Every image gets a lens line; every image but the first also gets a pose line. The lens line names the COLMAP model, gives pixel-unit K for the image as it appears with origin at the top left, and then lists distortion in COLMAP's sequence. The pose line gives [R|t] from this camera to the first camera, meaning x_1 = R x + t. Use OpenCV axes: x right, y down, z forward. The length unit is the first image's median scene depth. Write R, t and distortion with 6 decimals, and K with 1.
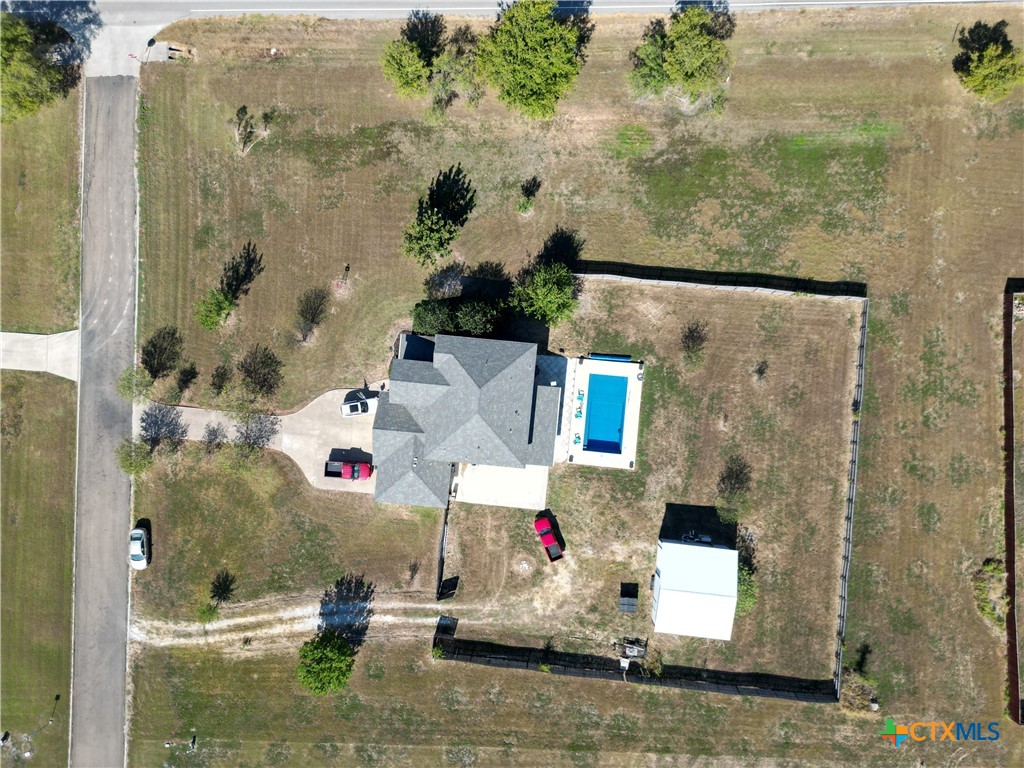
lens RADIAL K [[716.3, 0, 512.0], [0, 716.3, 384.0], [0, 0, 1]] dist [0.059773, -0.051308]
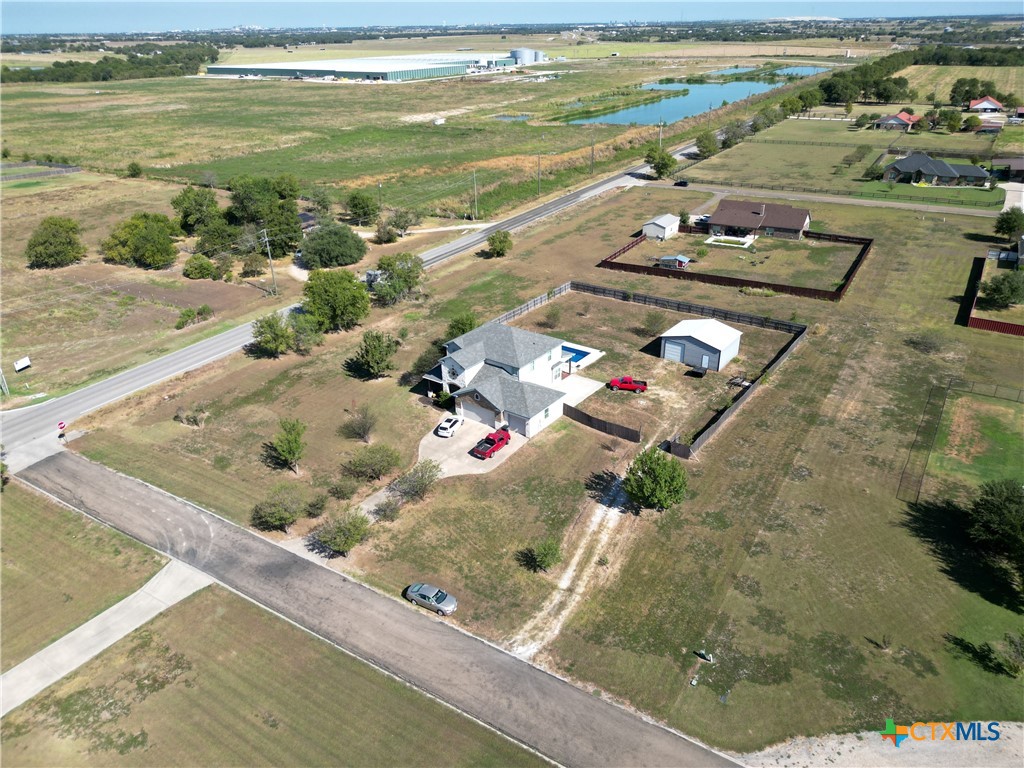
lens RADIAL K [[716.3, 0, 512.0], [0, 716.3, 384.0], [0, 0, 1]] dist [0.059773, -0.051308]
pose [[0.518380, -0.354184, 0.778355, -0.982528], [0.855008, 0.231285, -0.464186, 0.600111], [-0.015615, 0.906124, 0.422724, 0.473020]]
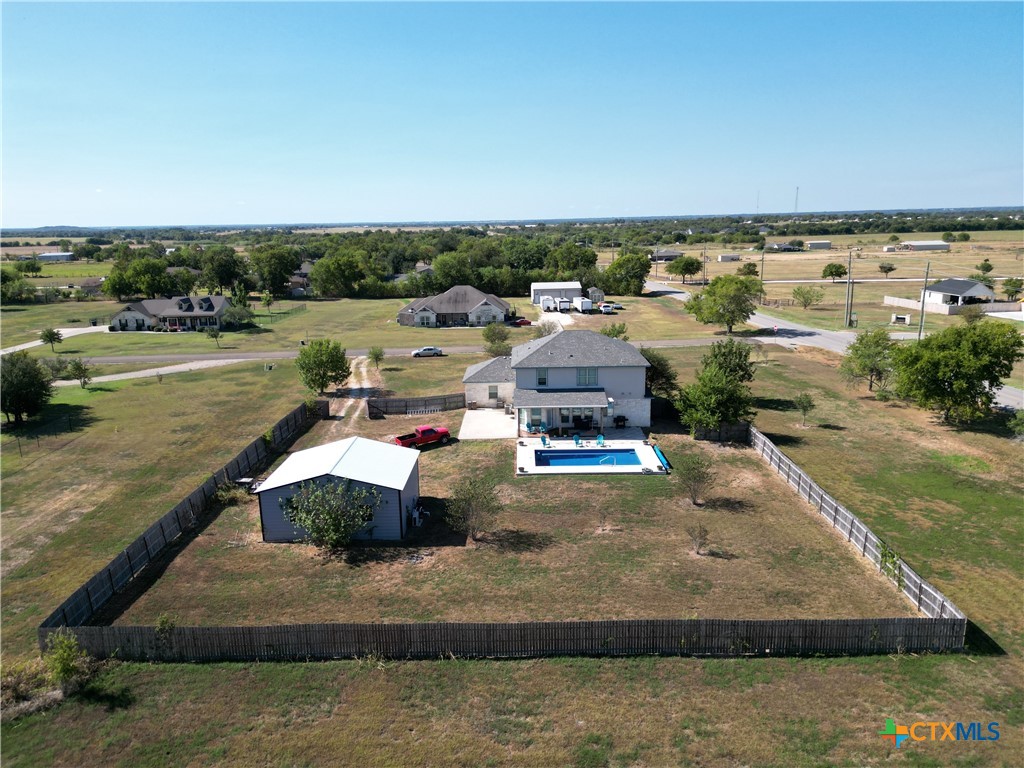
lens RADIAL K [[724.4, 0, 512.0], [0, 724.4, 384.0], [0, 0, 1]] dist [0.090708, -0.112308]
pose [[0.083012, 0.250832, -0.964465, 0.827587], [-0.995991, 0.053266, -0.071872, 0.168320], [0.033345, 0.966564, 0.254248, 0.716192]]
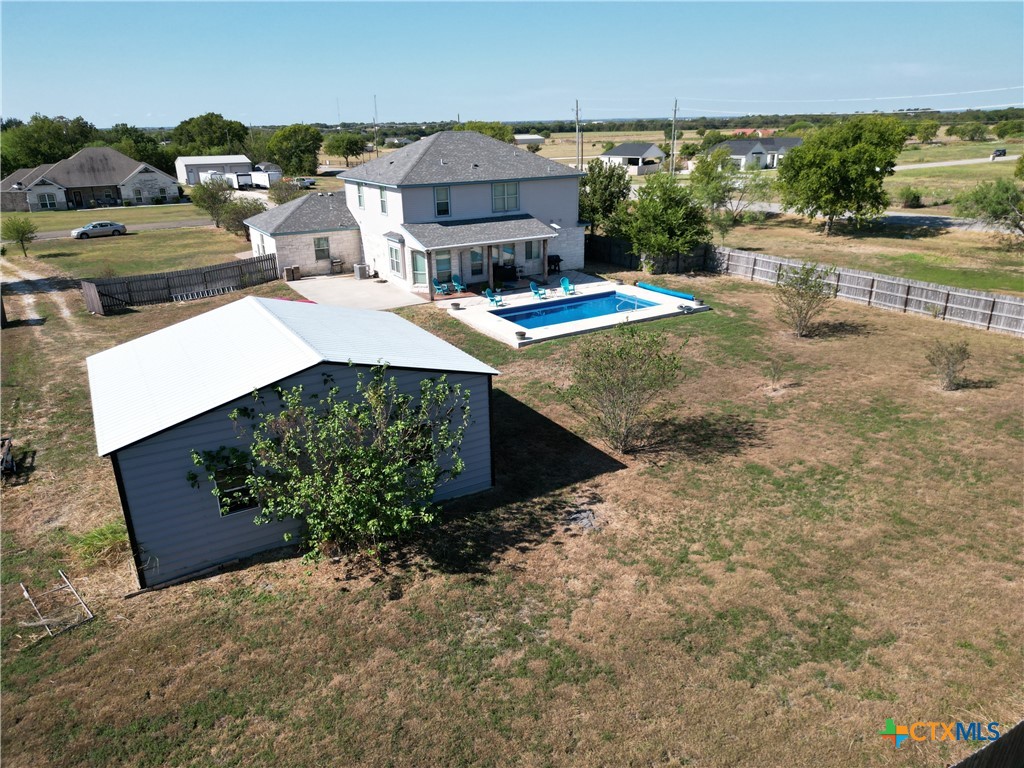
lens RADIAL K [[724.4, 0, 512.0], [0, 724.4, 384.0], [0, 0, 1]] dist [0.090708, -0.112308]
pose [[0.591886, 0.289338, -0.752300, 0.475906], [-0.805902, 0.228566, -0.546150, 0.345616], [0.013928, 0.929538, 0.368463, 0.853446]]
